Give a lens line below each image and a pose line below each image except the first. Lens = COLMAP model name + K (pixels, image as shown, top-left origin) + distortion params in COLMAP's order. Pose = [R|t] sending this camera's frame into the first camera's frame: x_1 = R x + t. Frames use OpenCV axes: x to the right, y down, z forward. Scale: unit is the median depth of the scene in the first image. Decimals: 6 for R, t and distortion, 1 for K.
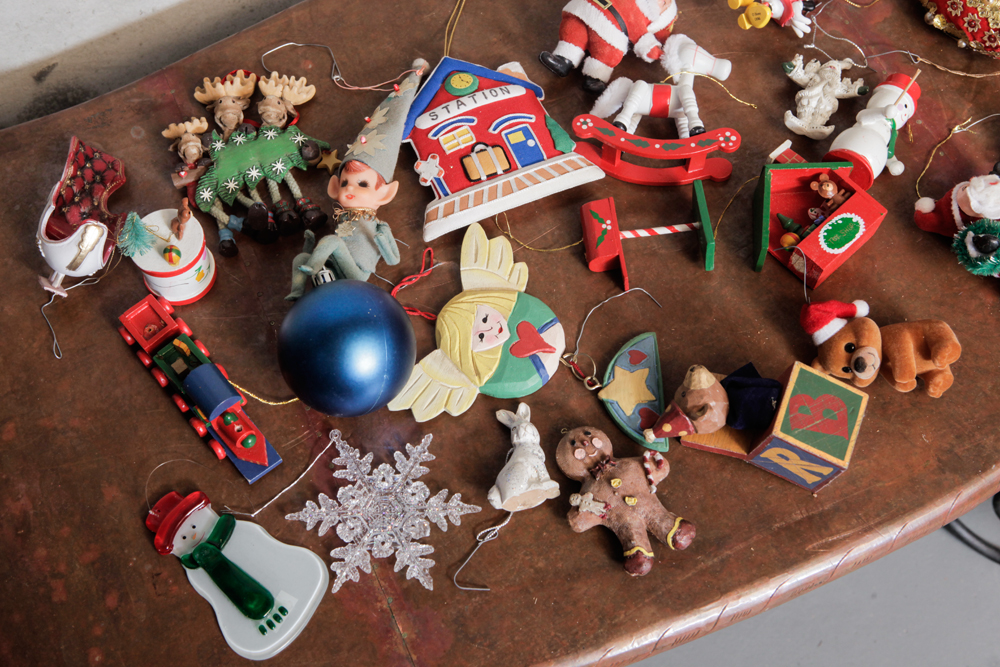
lens RADIAL K [[1379.2, 0, 504.7], [0, 1379.2, 328.4], [0, 0, 1]] dist [0.035376, 0.000000]
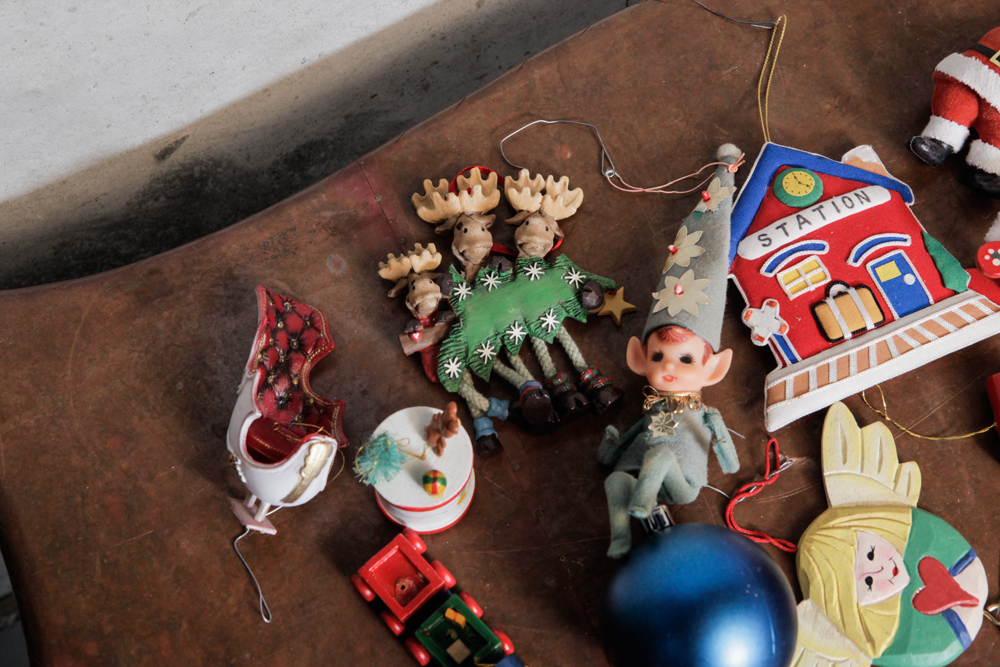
lens RADIAL K [[1704.2, 0, 505.2], [0, 1704.2, 328.8], [0, 0, 1]] dist [0.153773, 0.000000]
pose [[0.999709, -0.021229, 0.011473, -0.201591], [0.020041, 0.995253, 0.095237, -0.201690], [-0.013440, -0.094979, 0.995389, 0.136314]]
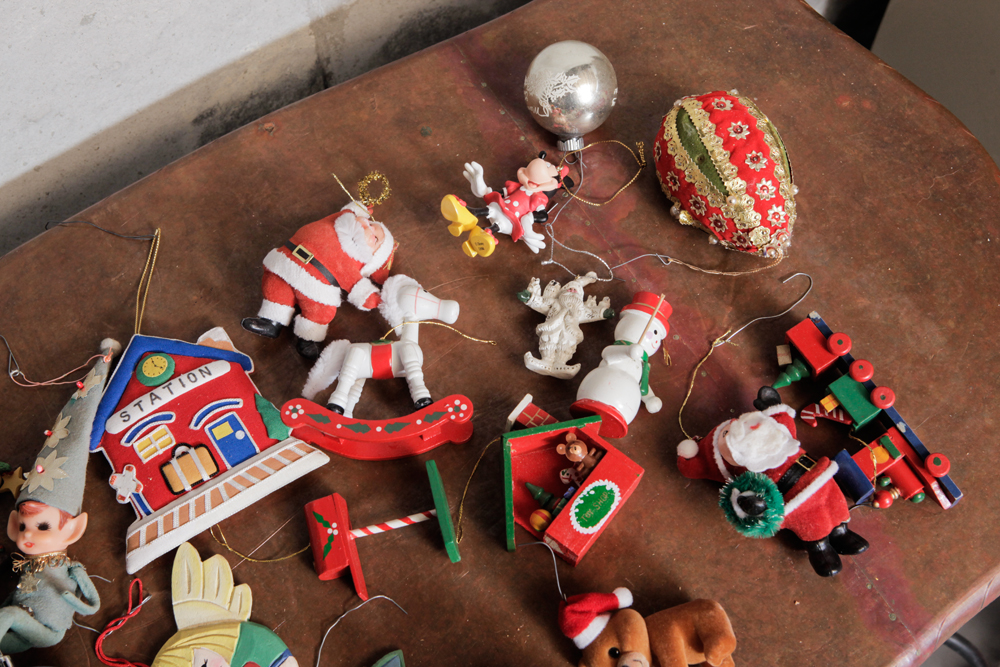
lens RADIAL K [[1379.2, 0, 501.6], [0, 1379.2, 334.5], [0, 0, 1]] dist [0.035376, 0.000000]
pose [[0.988794, -0.139376, 0.053486, 0.148741], [0.136499, 0.989160, 0.054143, -0.227857], [-0.060452, -0.046236, 0.997100, 0.124358]]
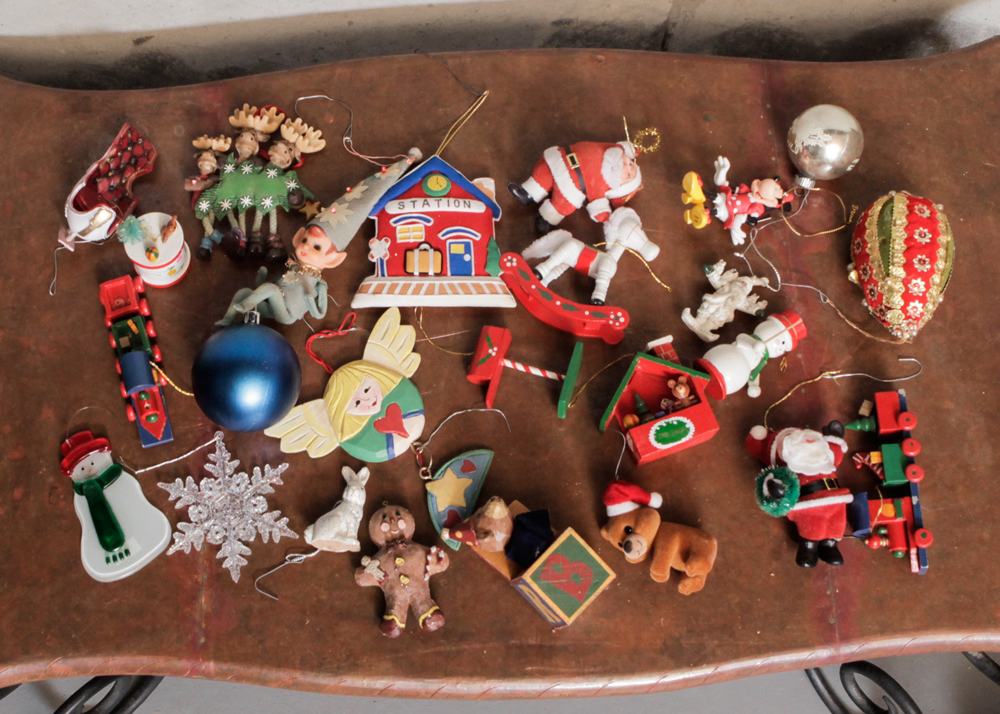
lens RADIAL K [[1592.9, 0, 380.0], [0, 1592.9, 238.3], [0, 0, 1]] dist [-0.107083, 0.000000]
pose [[0.916150, 0.350868, -0.193807, 0.214143], [-0.338852, 0.936219, 0.093133, -0.257839], [0.214123, -0.019652, 0.976609, -0.352559]]
